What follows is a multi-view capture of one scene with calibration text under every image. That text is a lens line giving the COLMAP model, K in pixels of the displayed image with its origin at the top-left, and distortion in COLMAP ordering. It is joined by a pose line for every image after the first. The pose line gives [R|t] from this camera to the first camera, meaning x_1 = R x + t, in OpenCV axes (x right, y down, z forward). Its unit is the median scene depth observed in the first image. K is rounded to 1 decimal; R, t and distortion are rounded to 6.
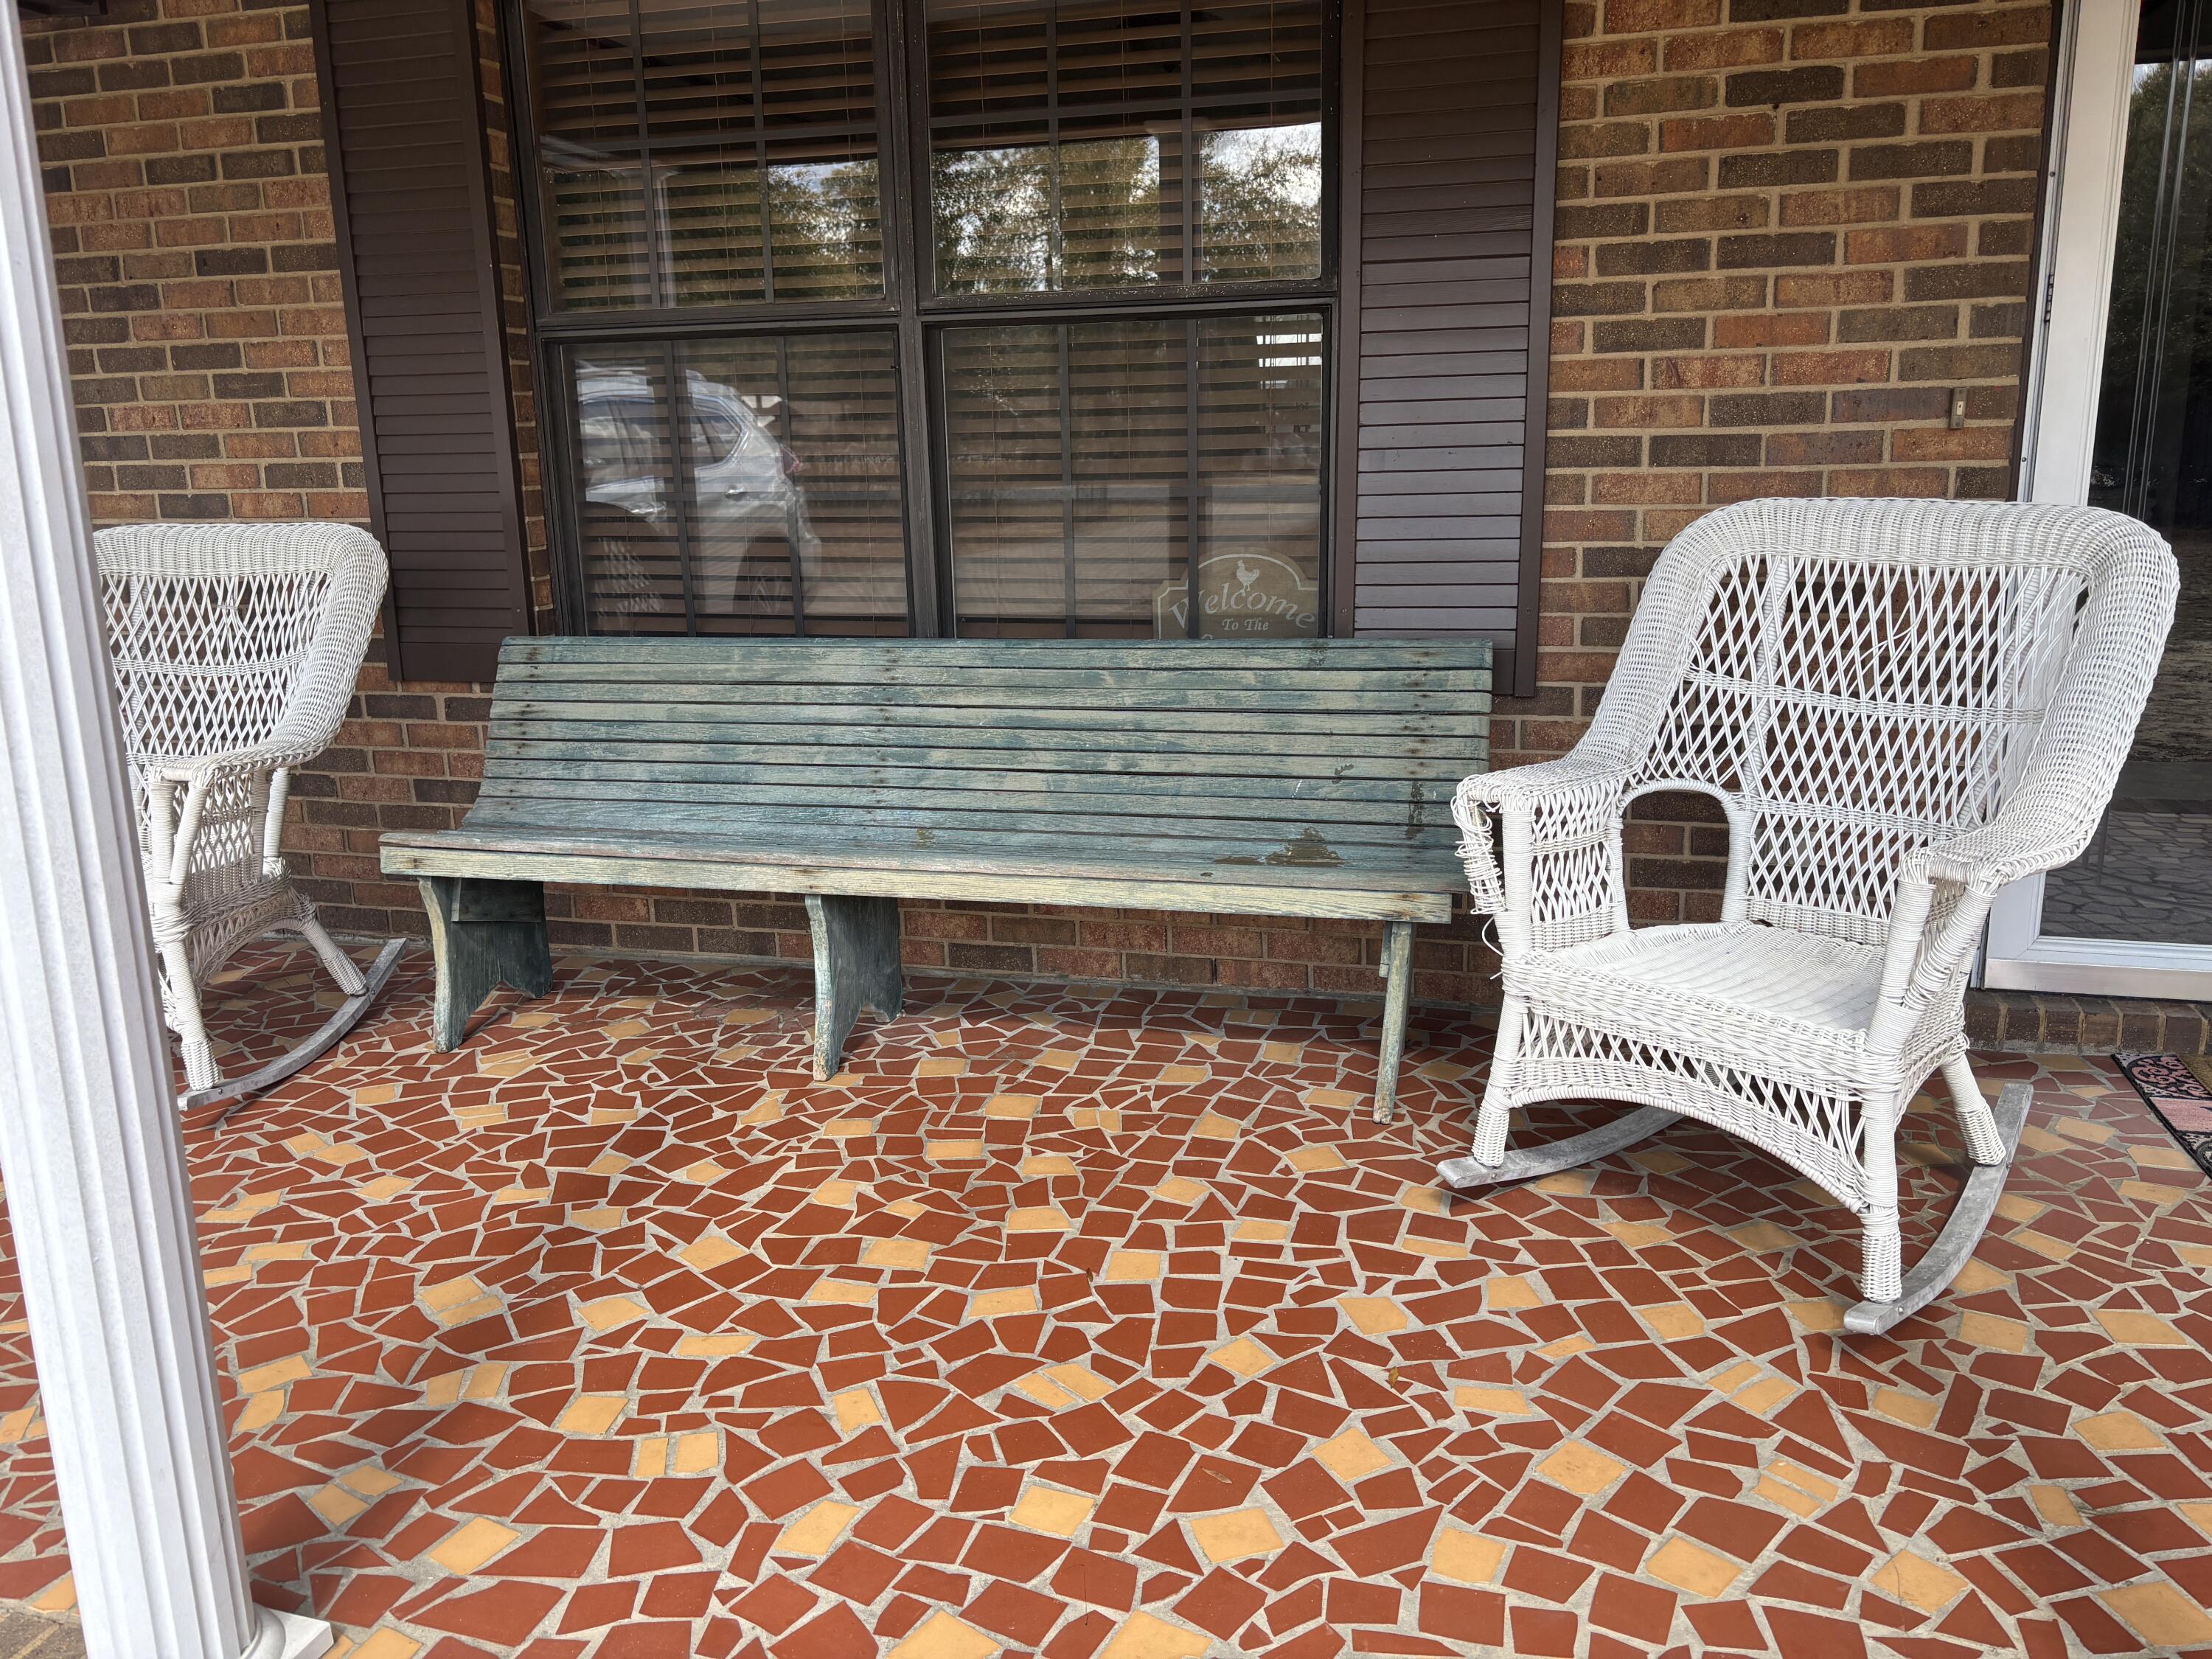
lens RADIAL K [[1694.3, 0, 1084.4], [0, 1694.3, 801.4], [0, 0, 1]] dist [0.060561, -0.066056]
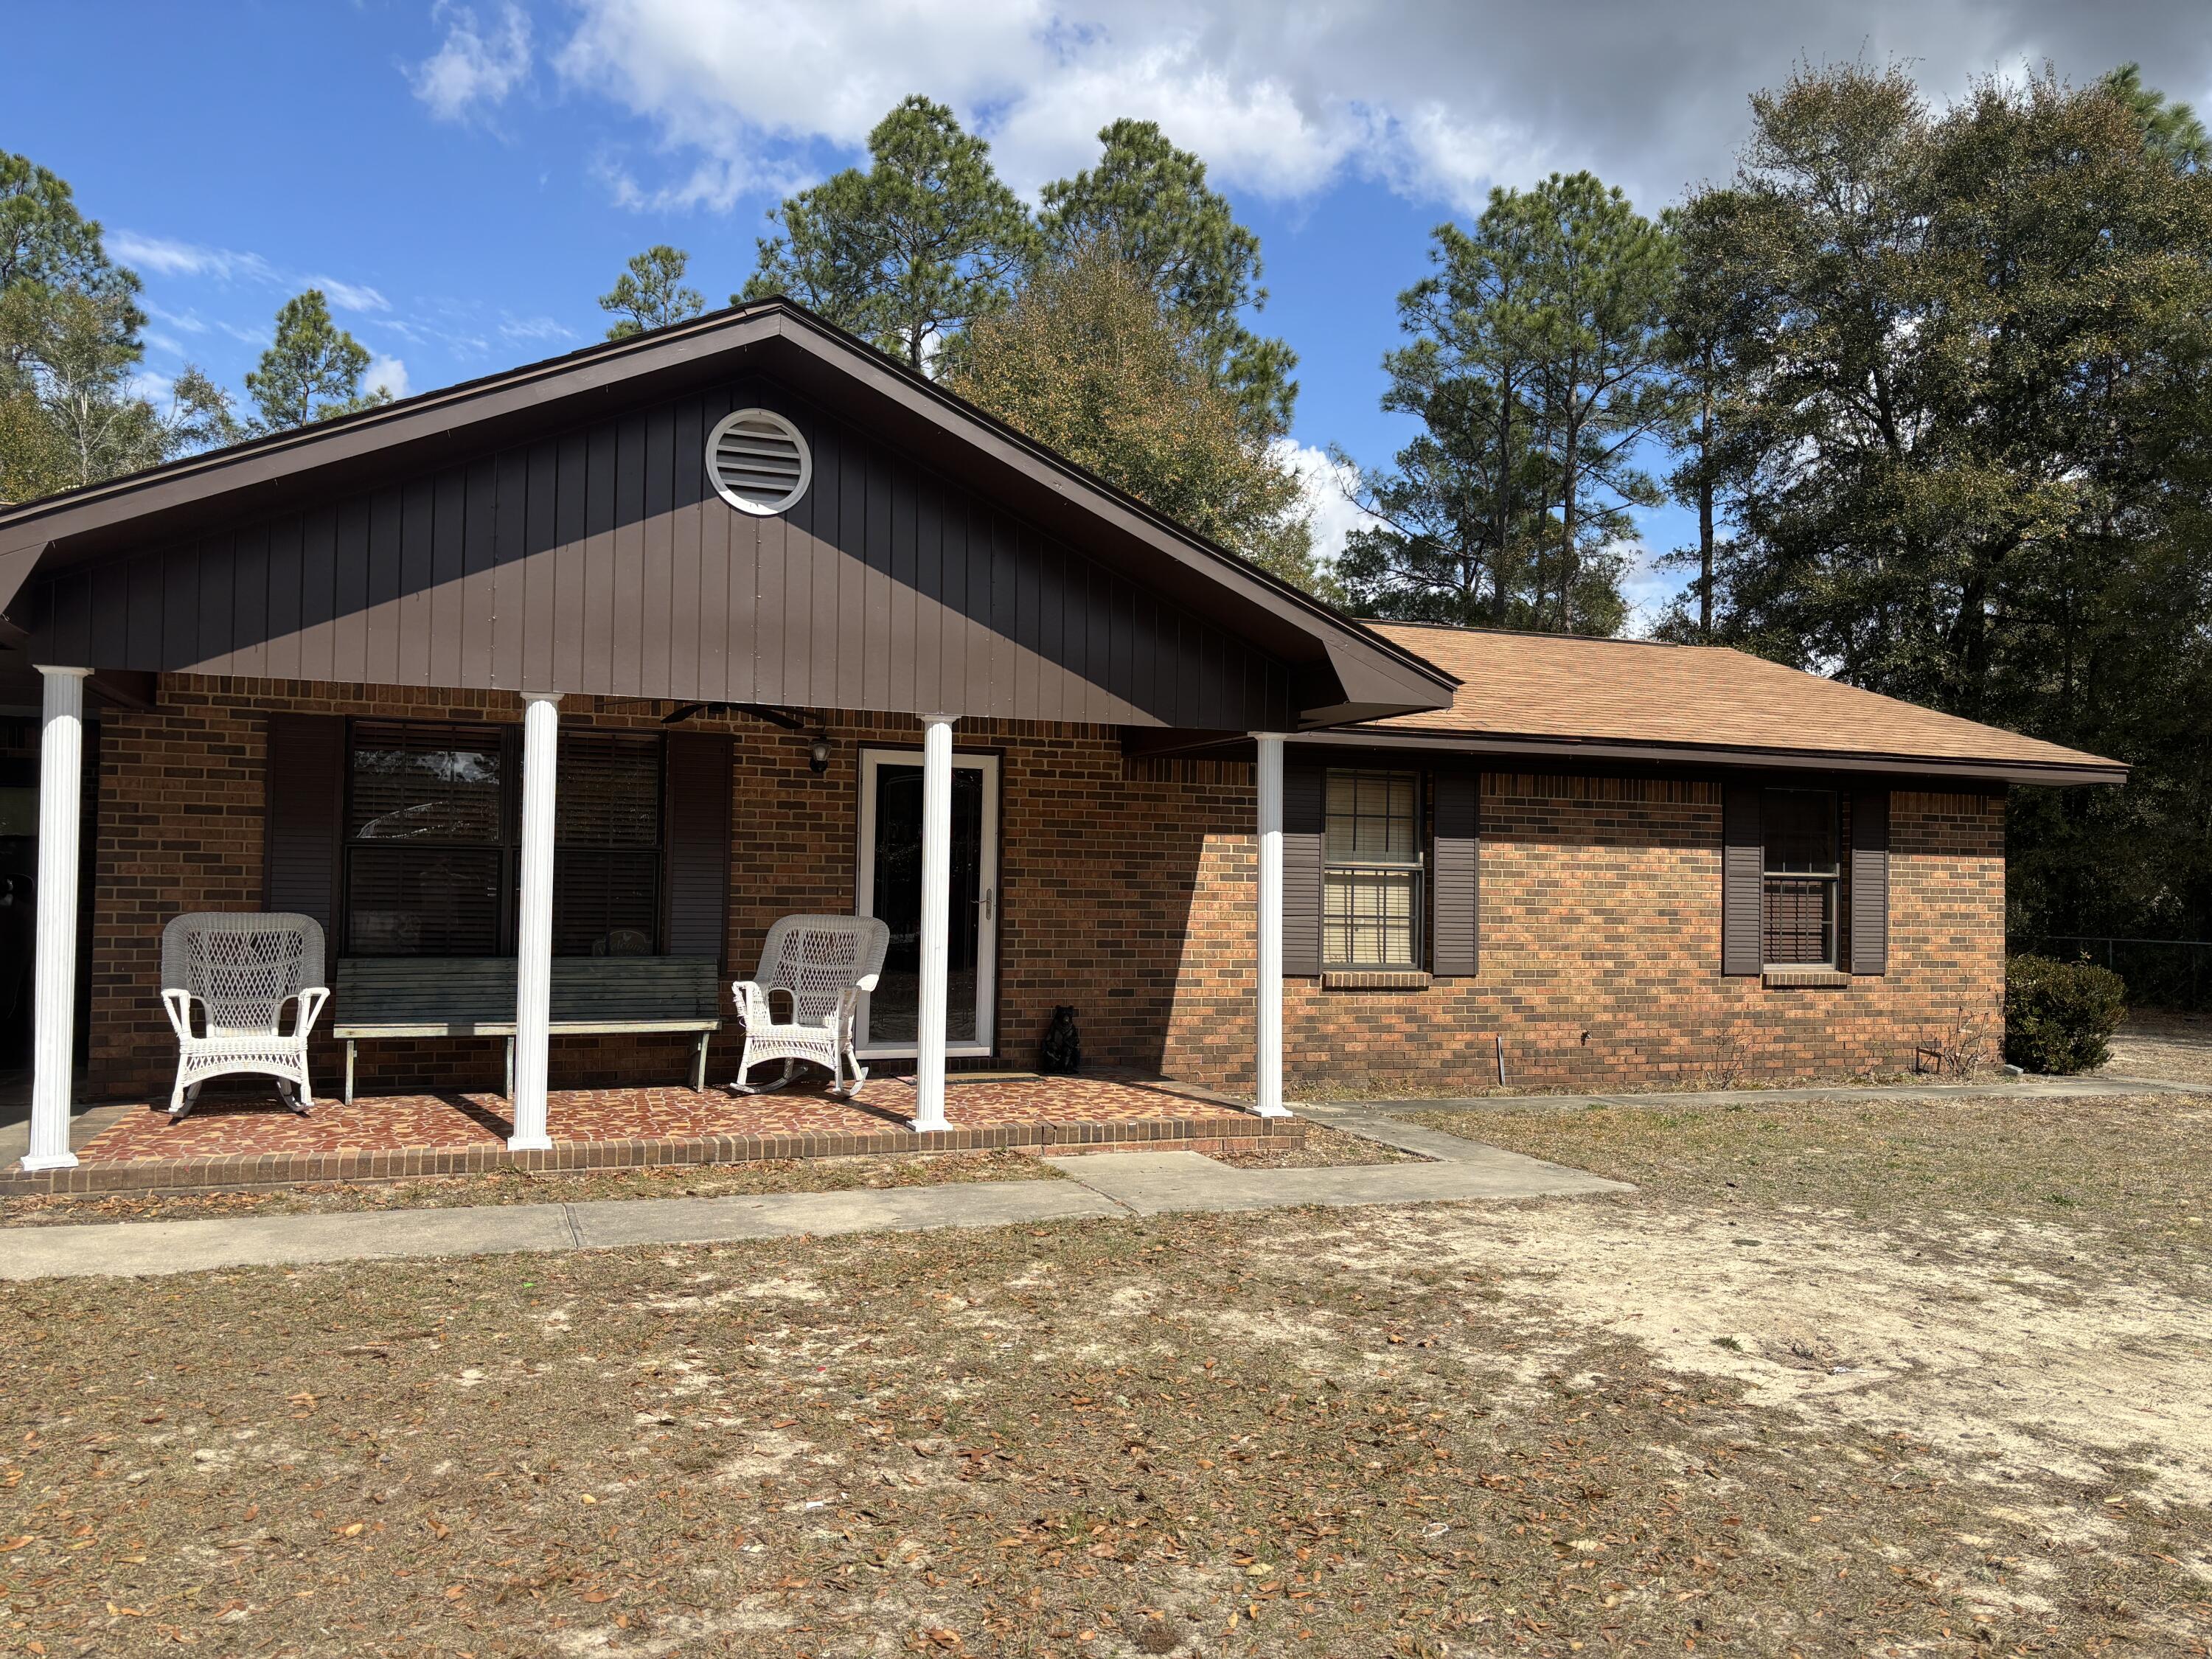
lens RADIAL K [[1694.3, 0, 1104.1], [0, 1694.3, 842.6], [0, 0, 1]] dist [0.060561, -0.066056]
pose [[0.798735, 0.052713, 0.599370, -1.199154], [0.094081, 0.972960, -0.210944, 0.478616], [-0.594283, 0.224877, 0.772178, -2.128275]]
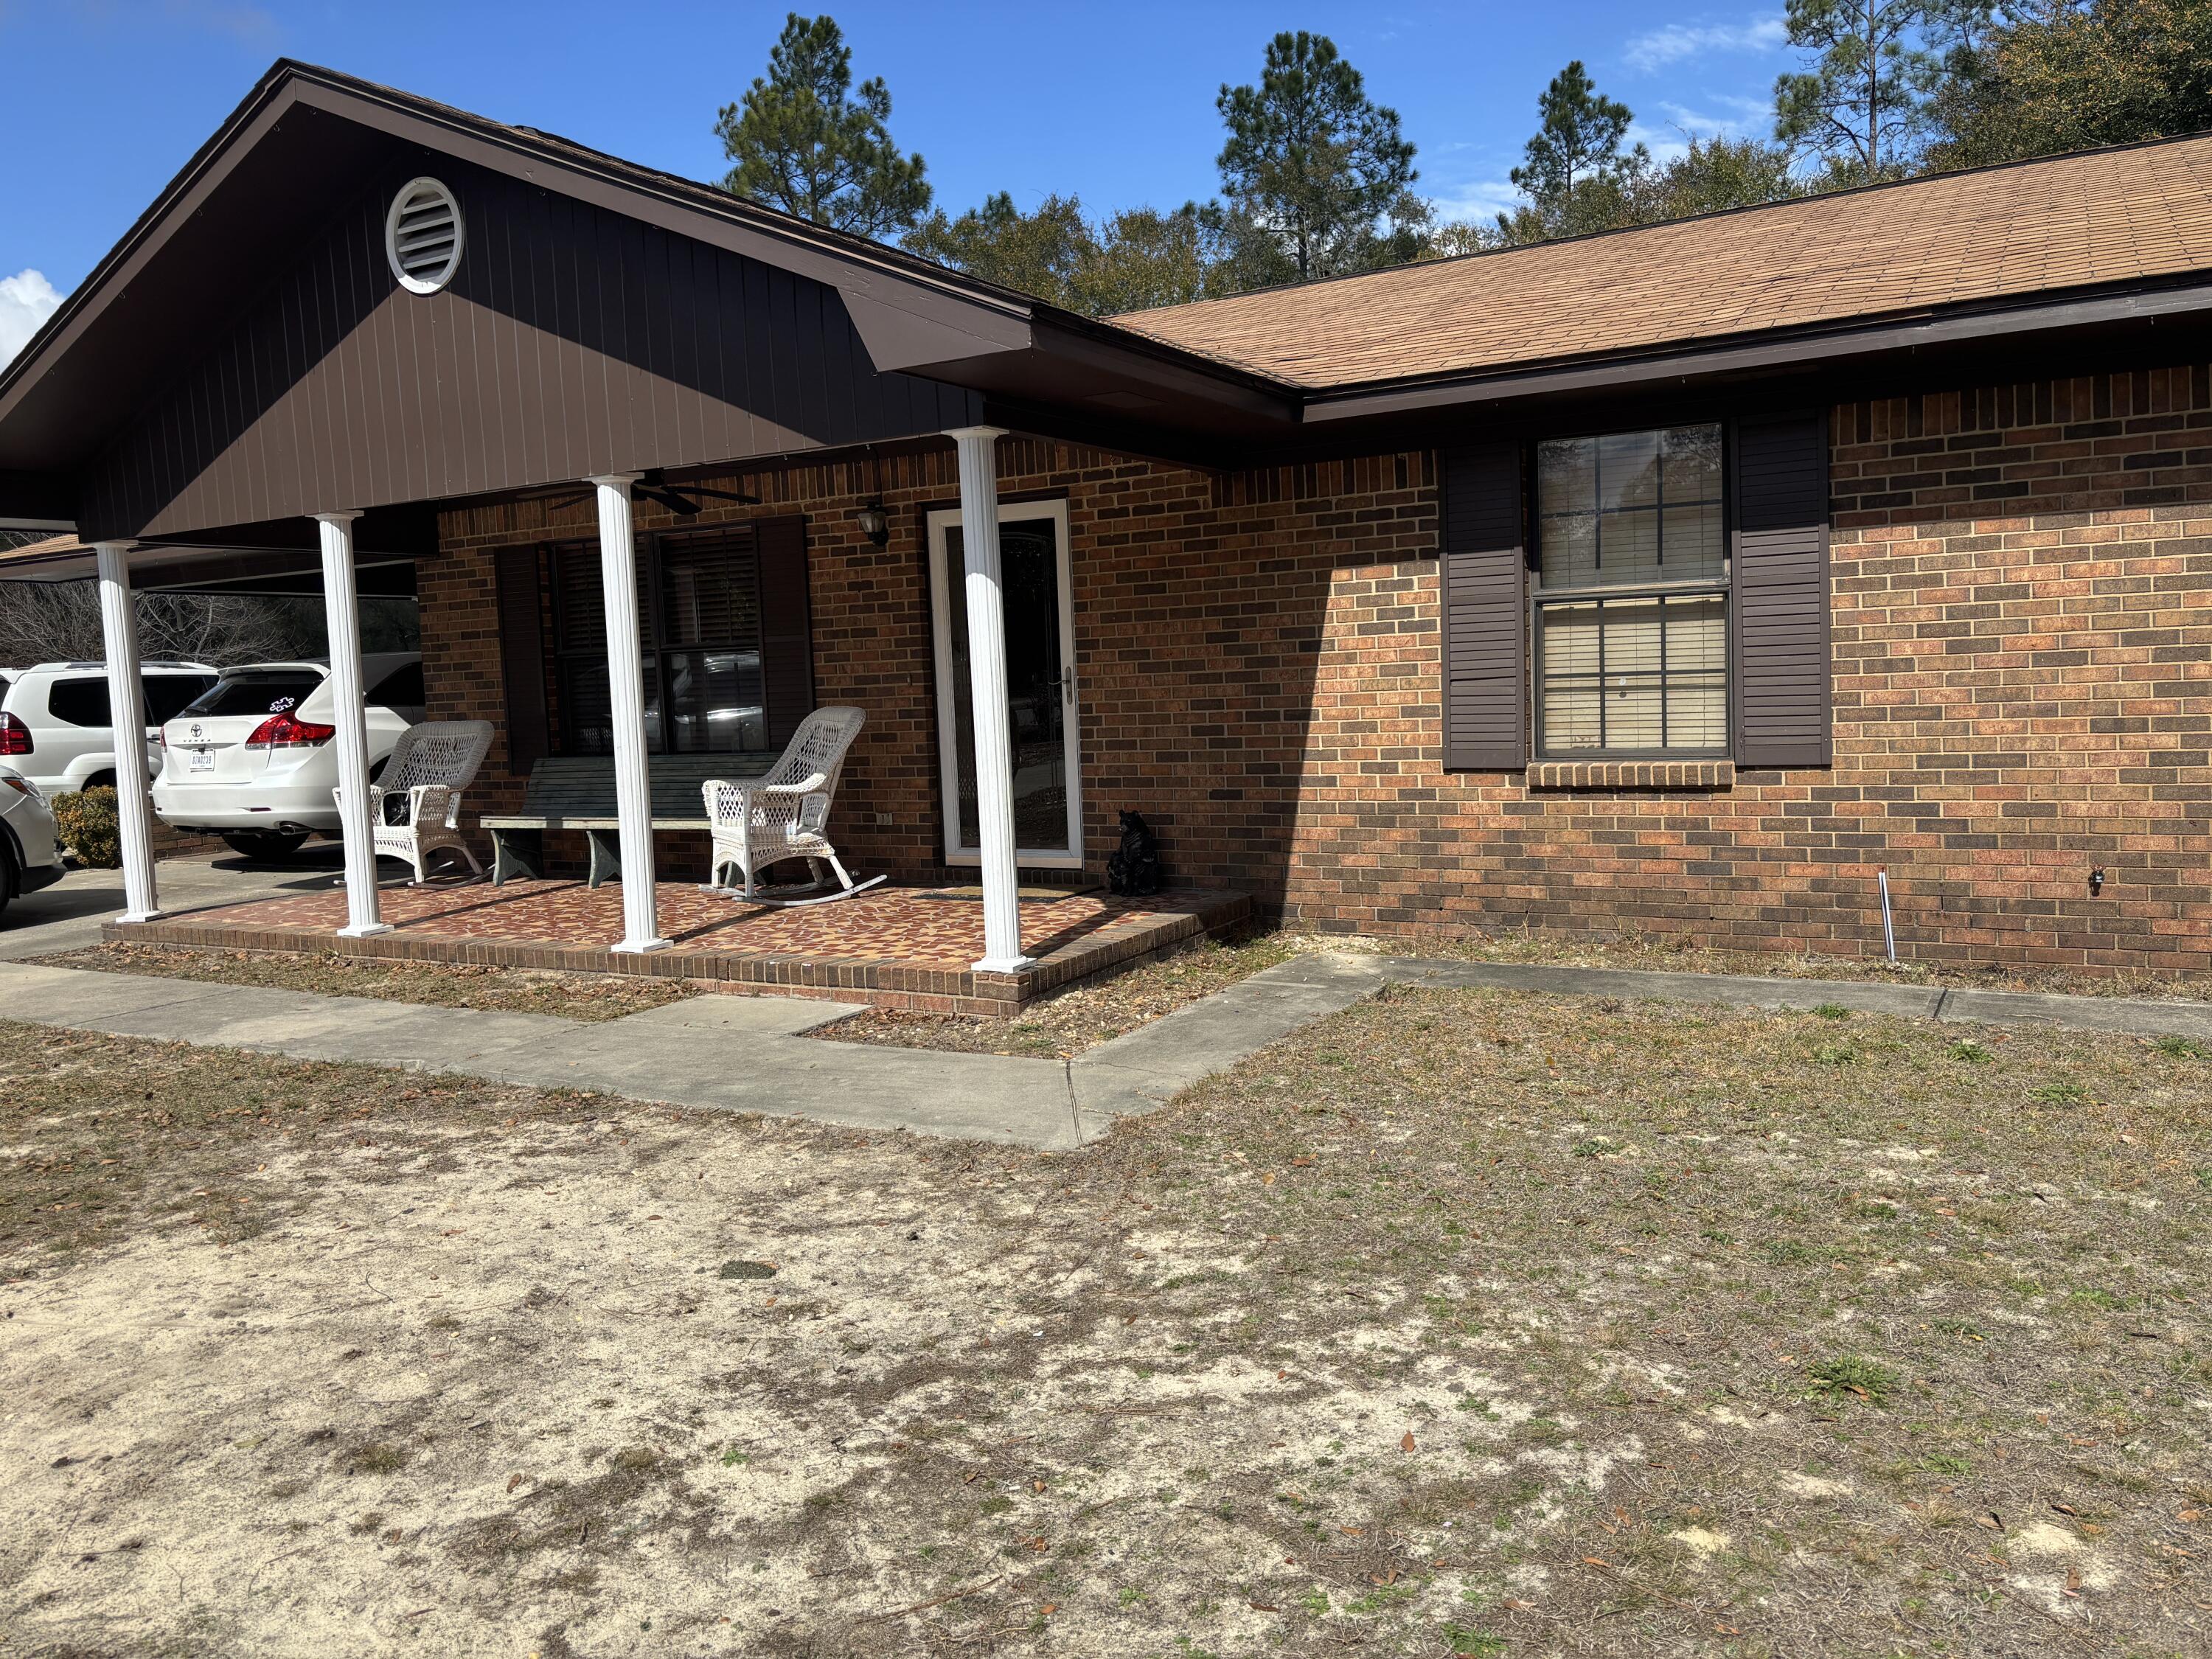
lens RADIAL K [[1694.3, 0, 1031.4], [0, 1694.3, 810.0], [0, 0, 1]] dist [0.060561, -0.066056]
pose [[0.966985, 0.002942, -0.254818, 1.525785], [-0.036948, 0.990986, -0.128769, 0.416210], [0.252142, 0.133933, 0.958377, -1.962609]]
